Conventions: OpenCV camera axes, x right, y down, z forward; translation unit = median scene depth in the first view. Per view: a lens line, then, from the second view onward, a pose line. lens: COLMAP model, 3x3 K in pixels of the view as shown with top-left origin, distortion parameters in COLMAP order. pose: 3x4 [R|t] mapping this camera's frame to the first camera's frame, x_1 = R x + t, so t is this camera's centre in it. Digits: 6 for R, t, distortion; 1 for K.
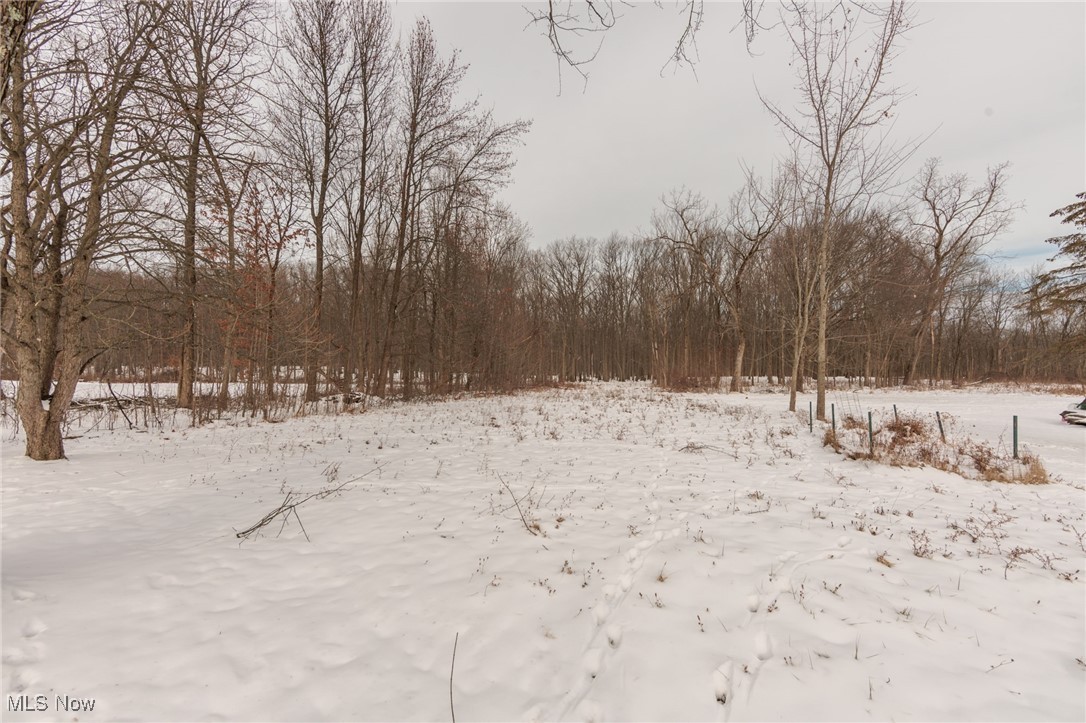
lens RADIAL K [[432.1, 0, 535.2], [0, 432.1, 360.4], [0, 0, 1]] dist [0.004206, 0.000211]
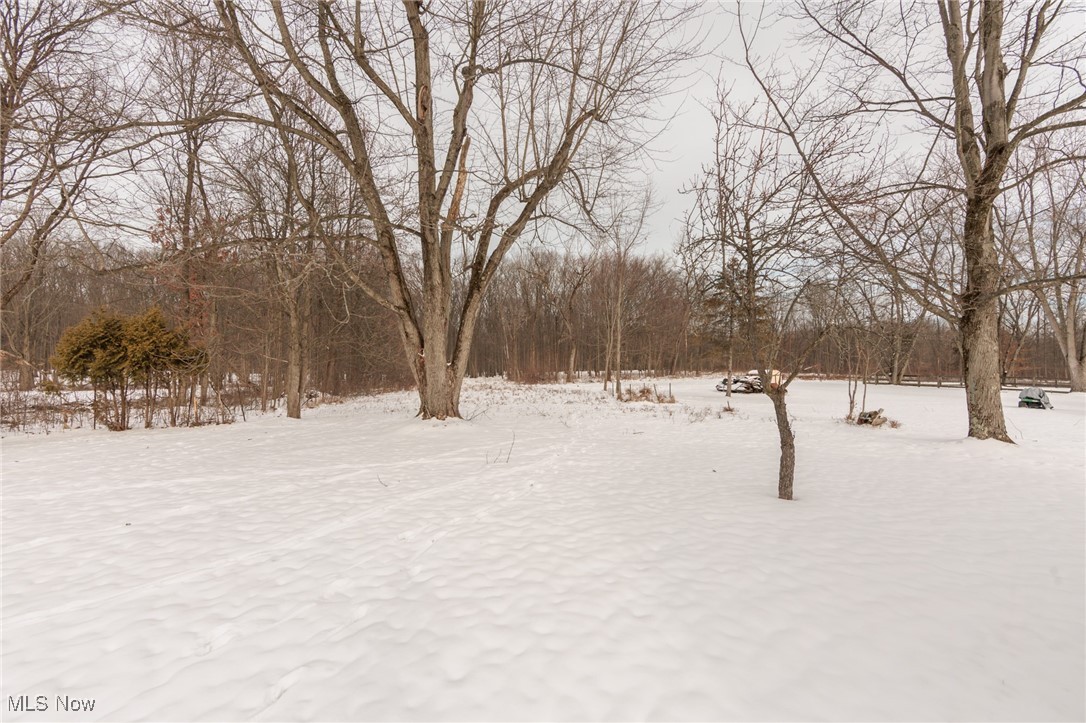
lens RADIAL K [[432.1, 0, 544.5], [0, 432.1, 363.0], [0, 0, 1]] dist [0.004206, 0.000211]
pose [[0.921033, -0.013523, 0.389250, -0.162033], [0.008990, 0.999869, 0.013466, -0.010865], [-0.389381, -0.008903, 0.921034, -0.267936]]
